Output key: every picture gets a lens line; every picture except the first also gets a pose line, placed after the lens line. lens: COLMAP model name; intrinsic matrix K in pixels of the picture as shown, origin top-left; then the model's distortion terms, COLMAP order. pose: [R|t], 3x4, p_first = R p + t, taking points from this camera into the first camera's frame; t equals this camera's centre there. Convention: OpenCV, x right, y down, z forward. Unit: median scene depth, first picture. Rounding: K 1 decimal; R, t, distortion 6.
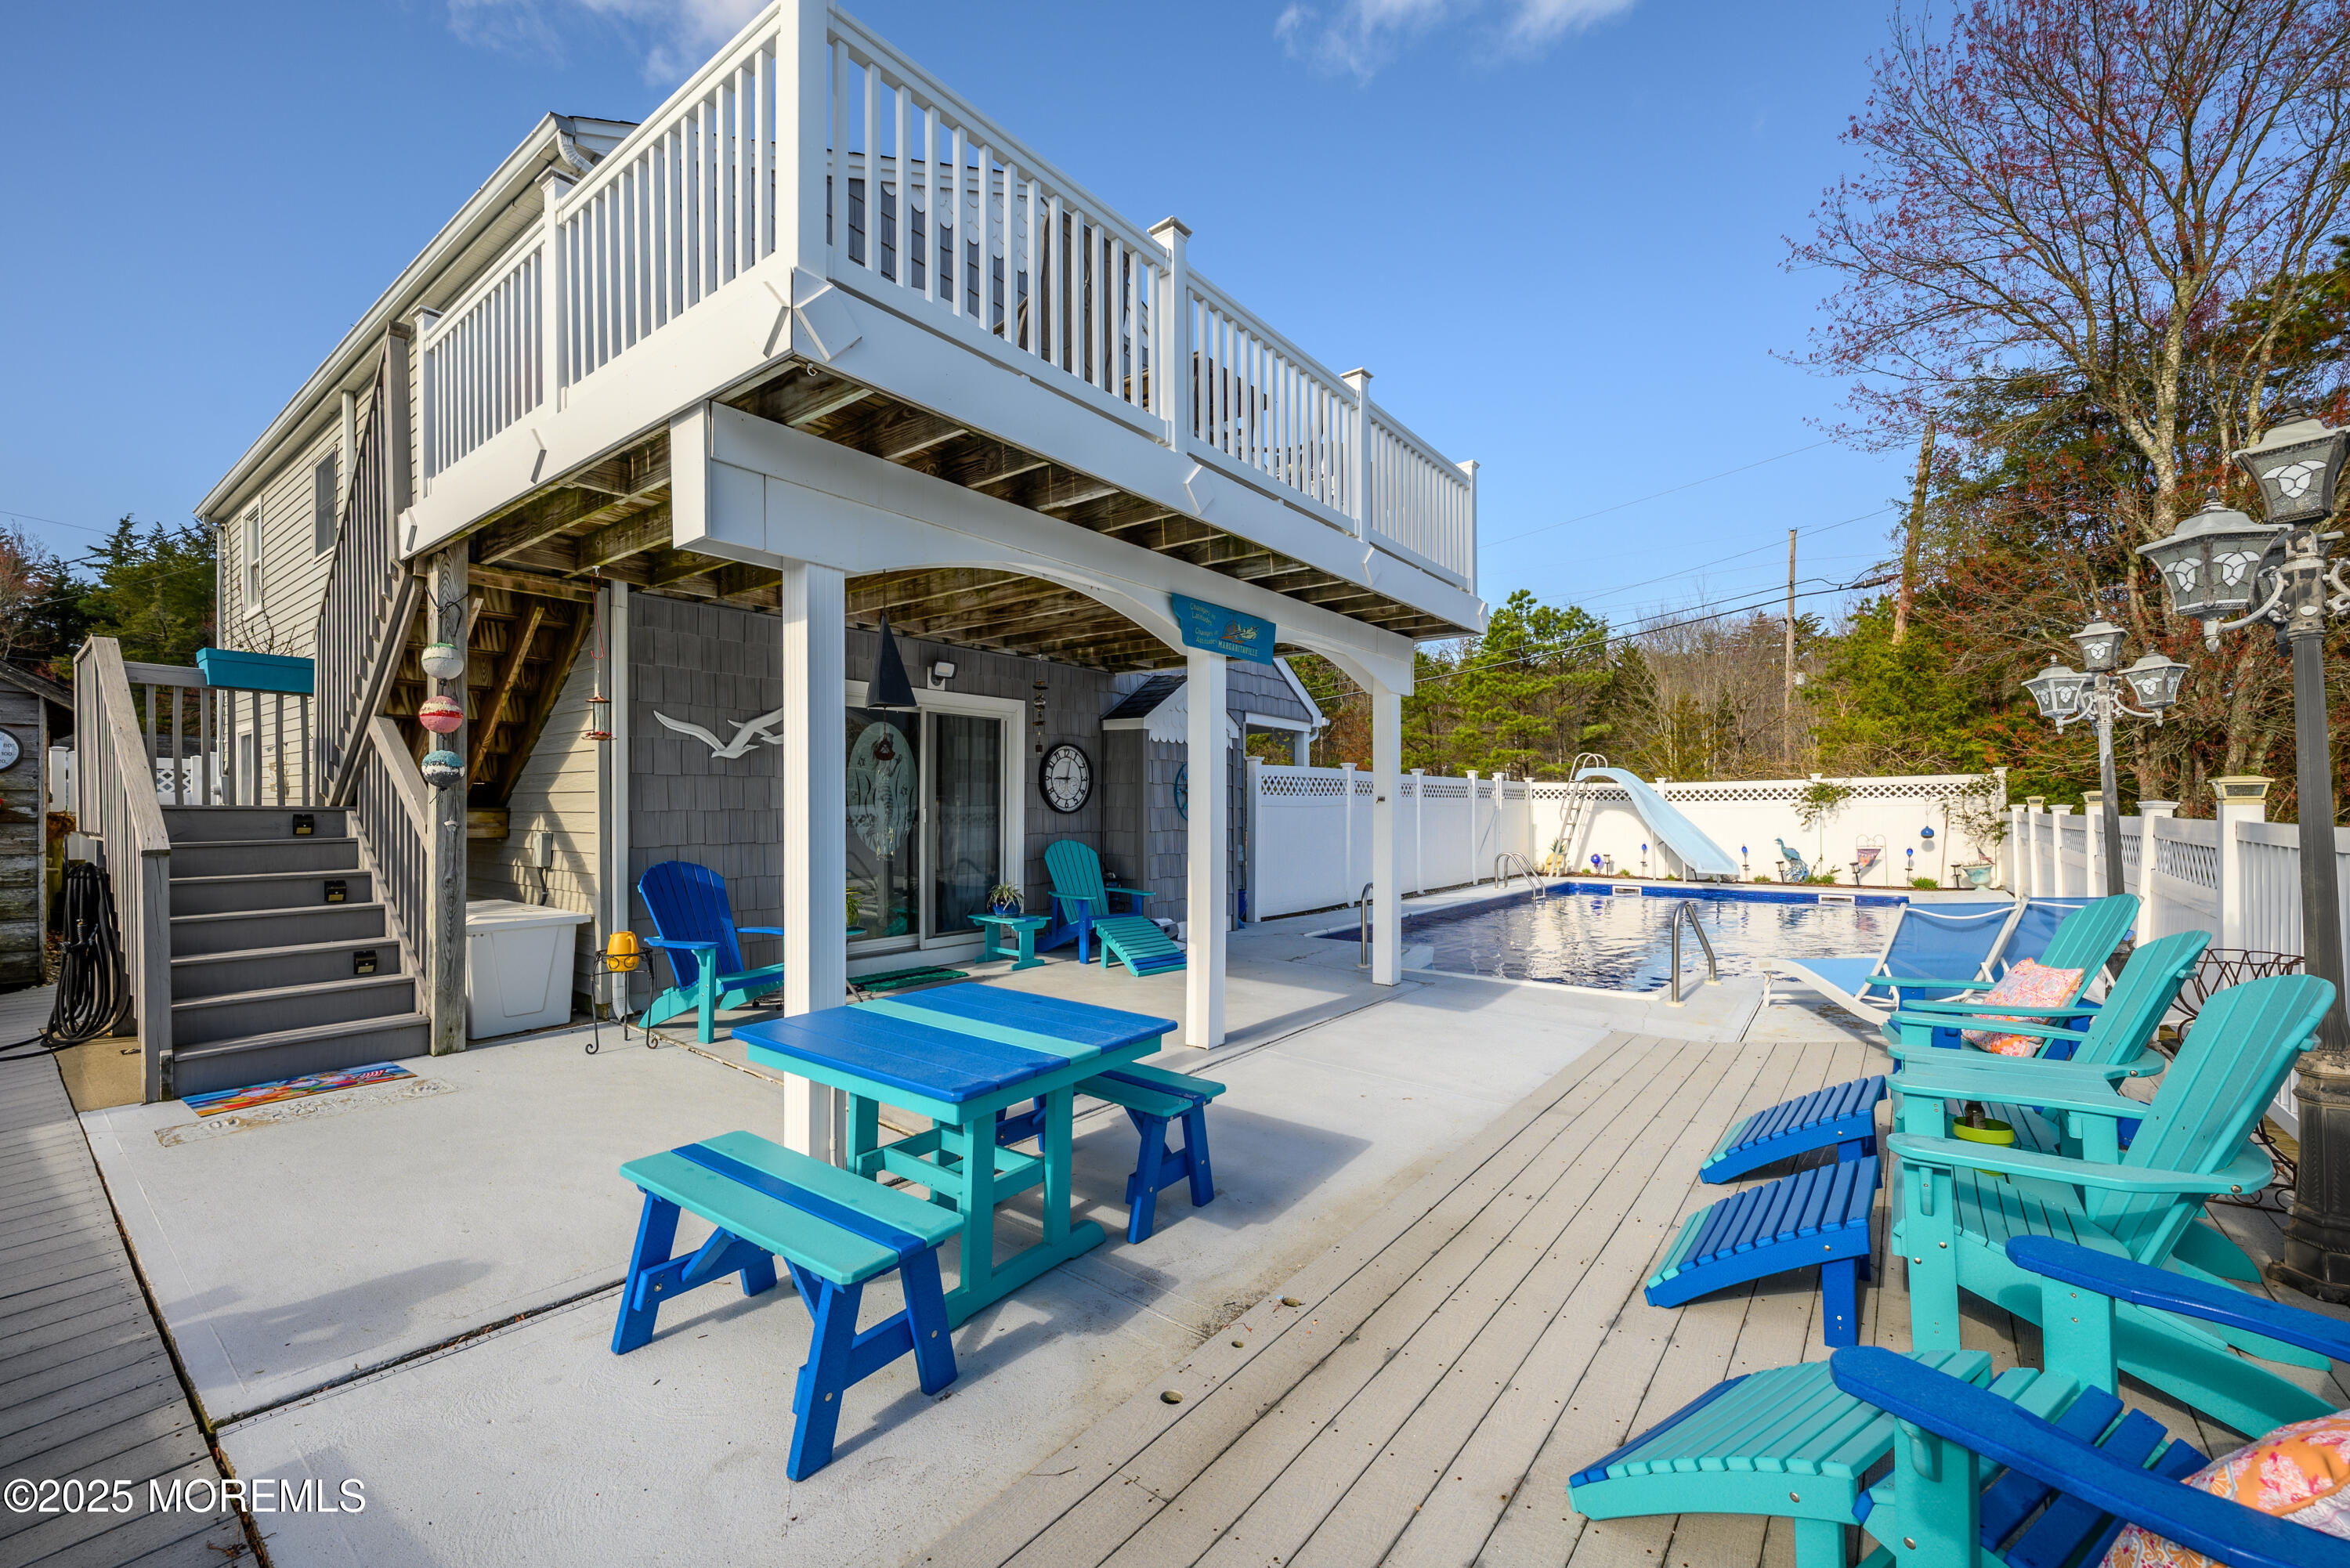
lens RADIAL K [[961.1, 0, 1165.3], [0, 961.1, 799.0], [0, 0, 1]] dist [0.003080, -0.002201]
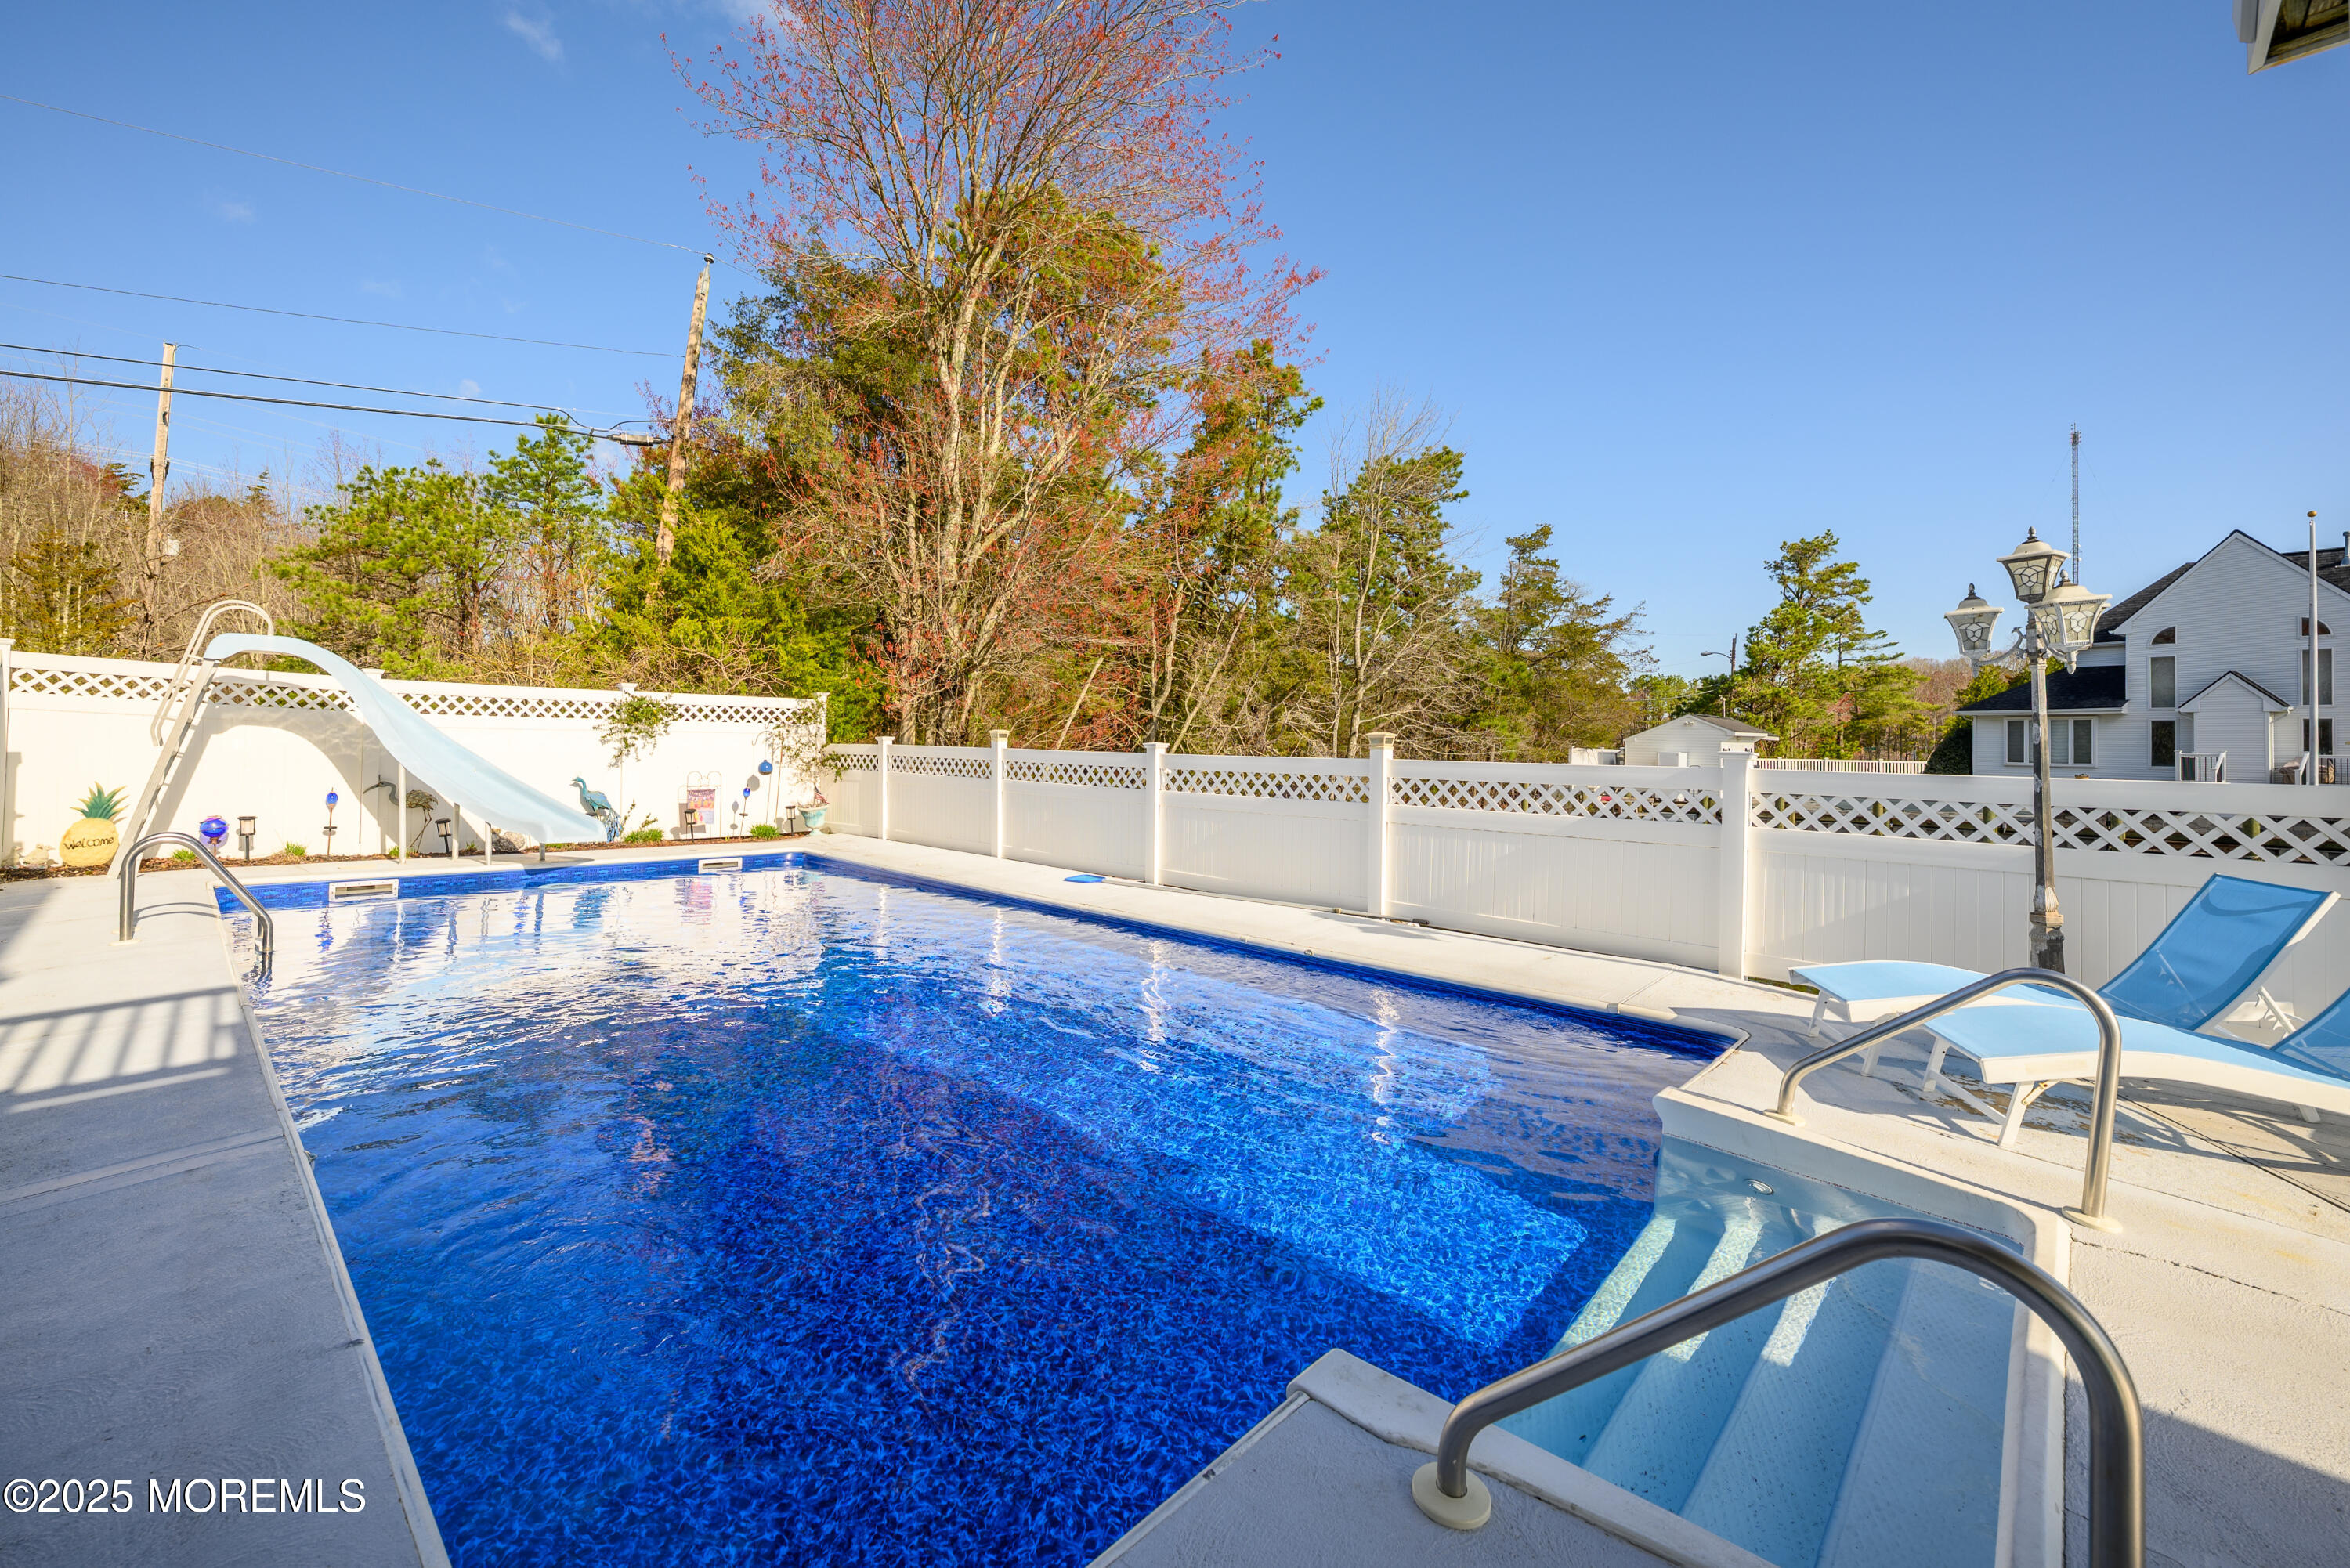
lens RADIAL K [[961.1, 0, 1179.6], [0, 961.1, 708.7], [0, 0, 1]] dist [0.003080, -0.002201]
pose [[0.091576, 0.049474, 0.994568, 0.021910], [-0.037601, 0.998225, -0.046194, 0.009171], [-0.995088, -0.033167, 0.093274, 0.541125]]
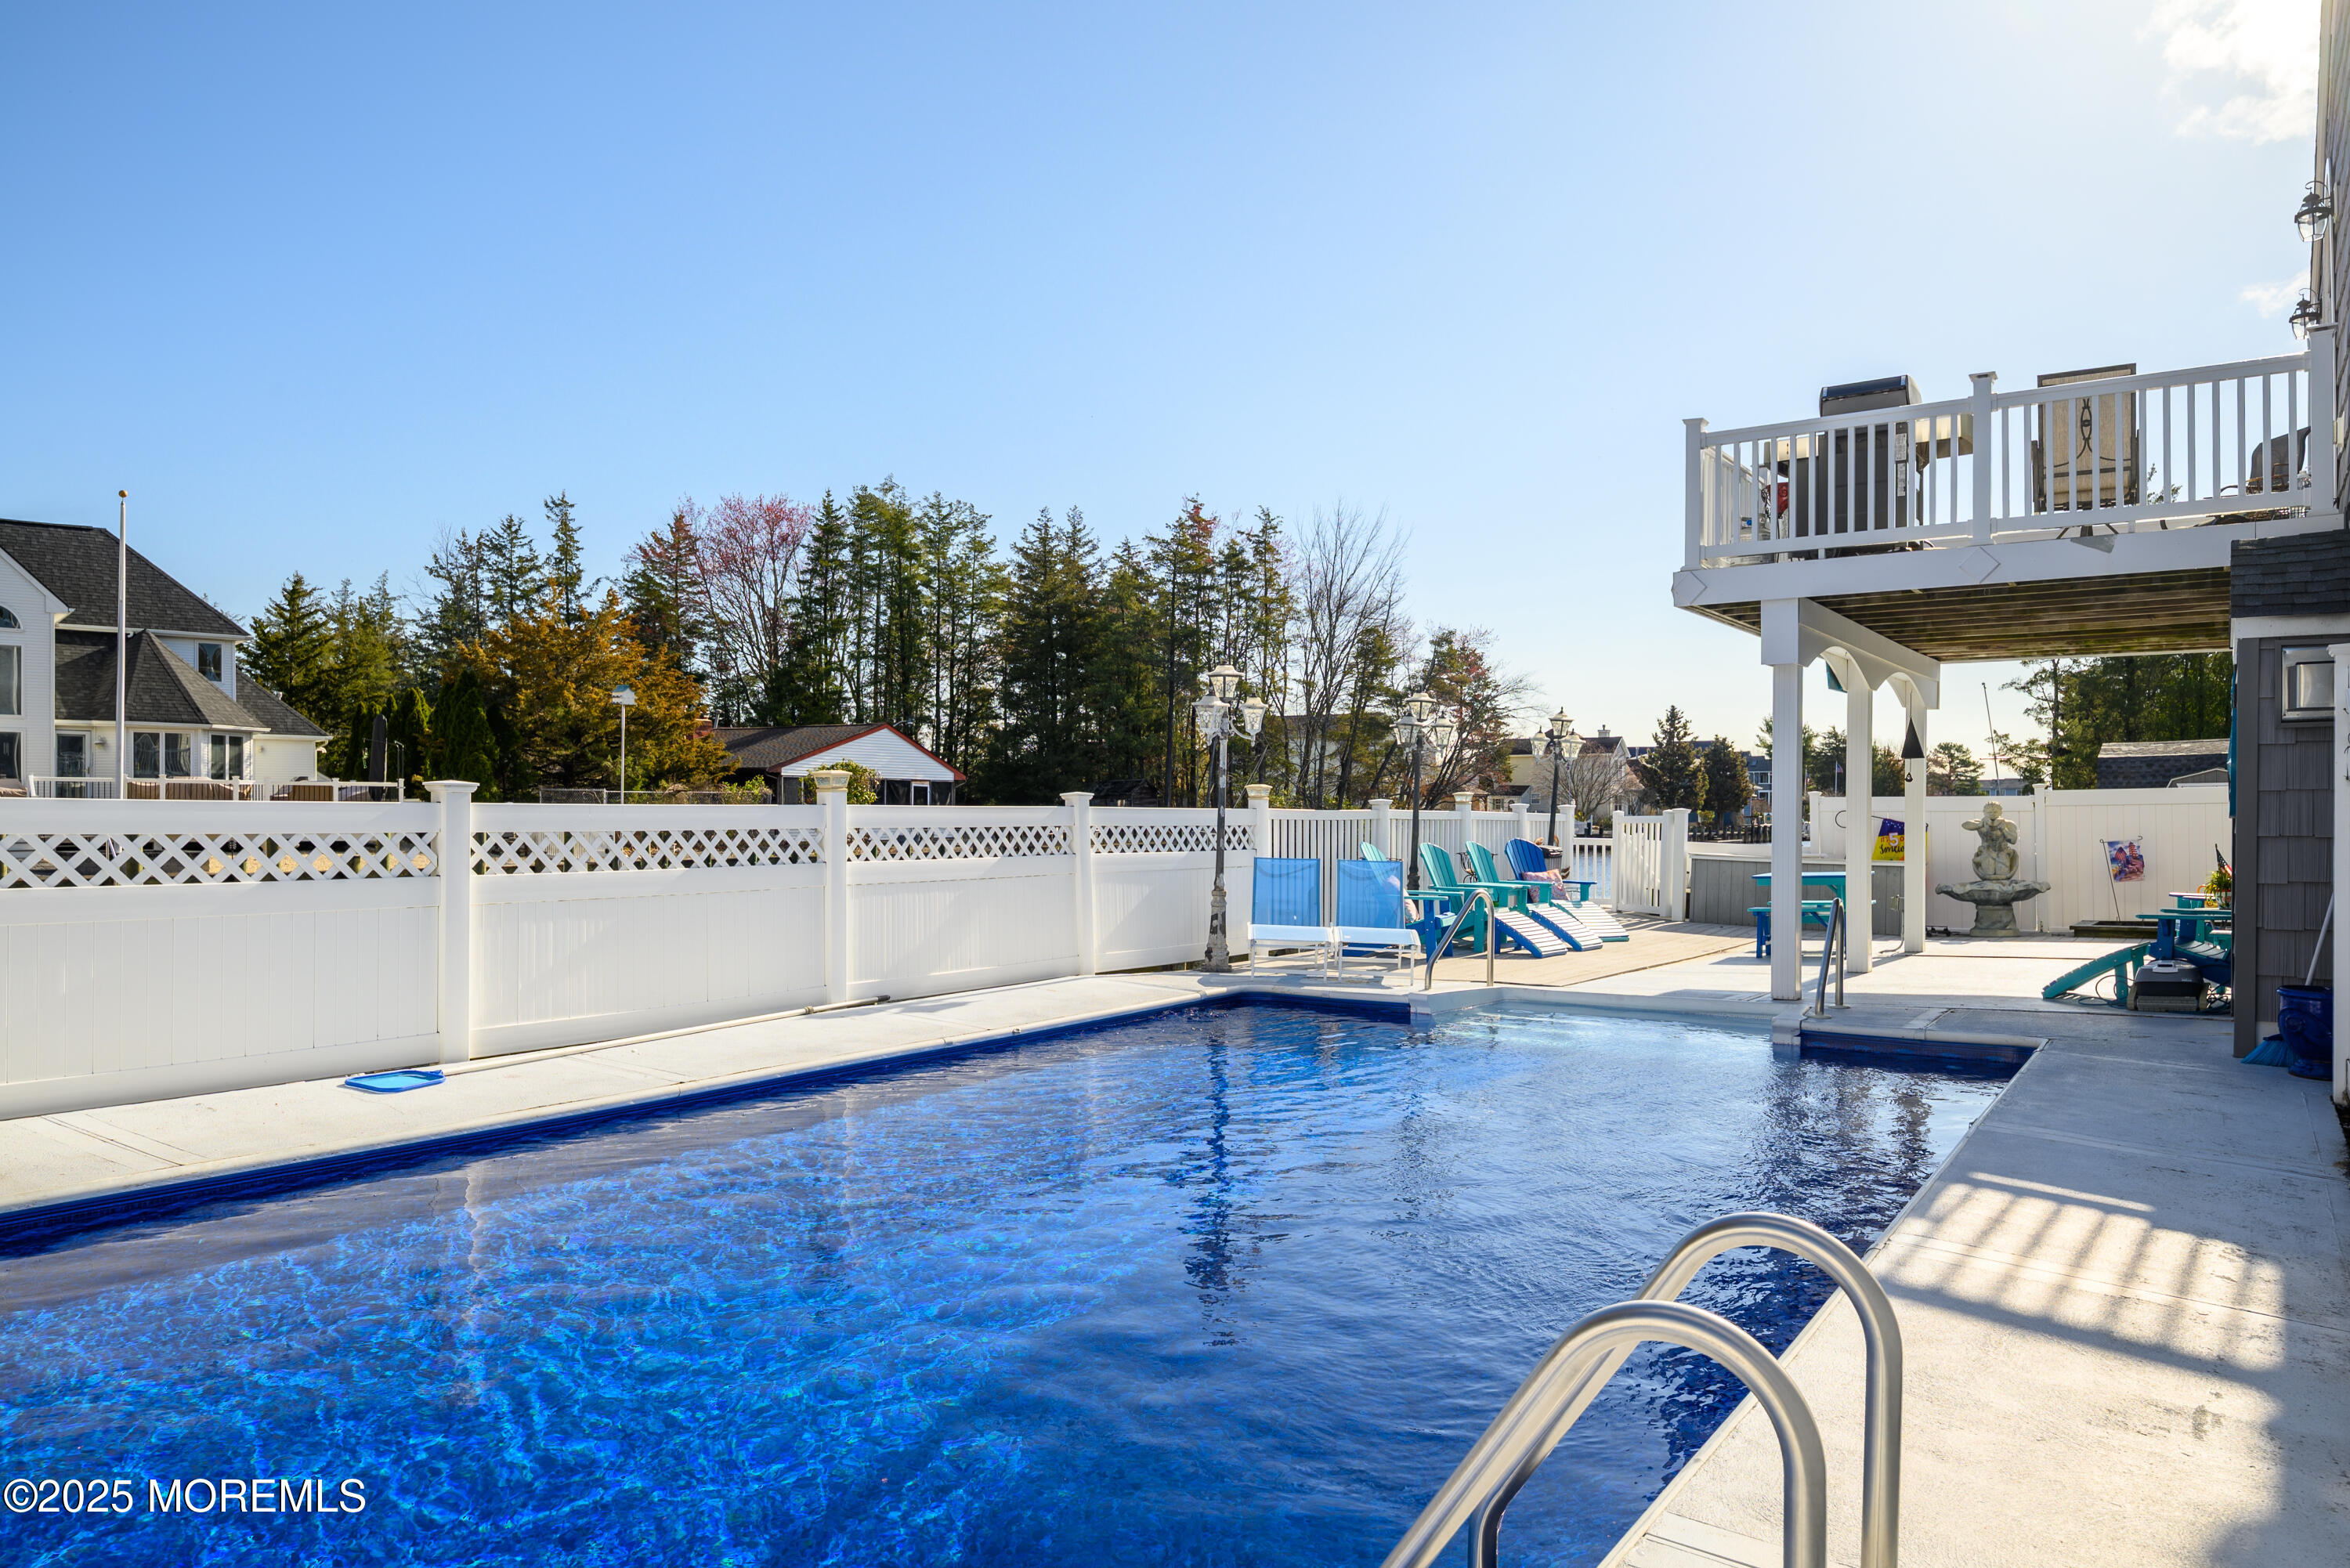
lens RADIAL K [[1617.5, 0, 1134.5], [0, 1617.5, 814.1], [0, 0, 1]] dist [-0.001439, 0.000252]
pose [[-0.998535, 0.000088, -0.054118, 0.422436], [0.000680, 0.999940, -0.010924, 0.018753], [0.054114, -0.010944, -0.998475, 1.110565]]
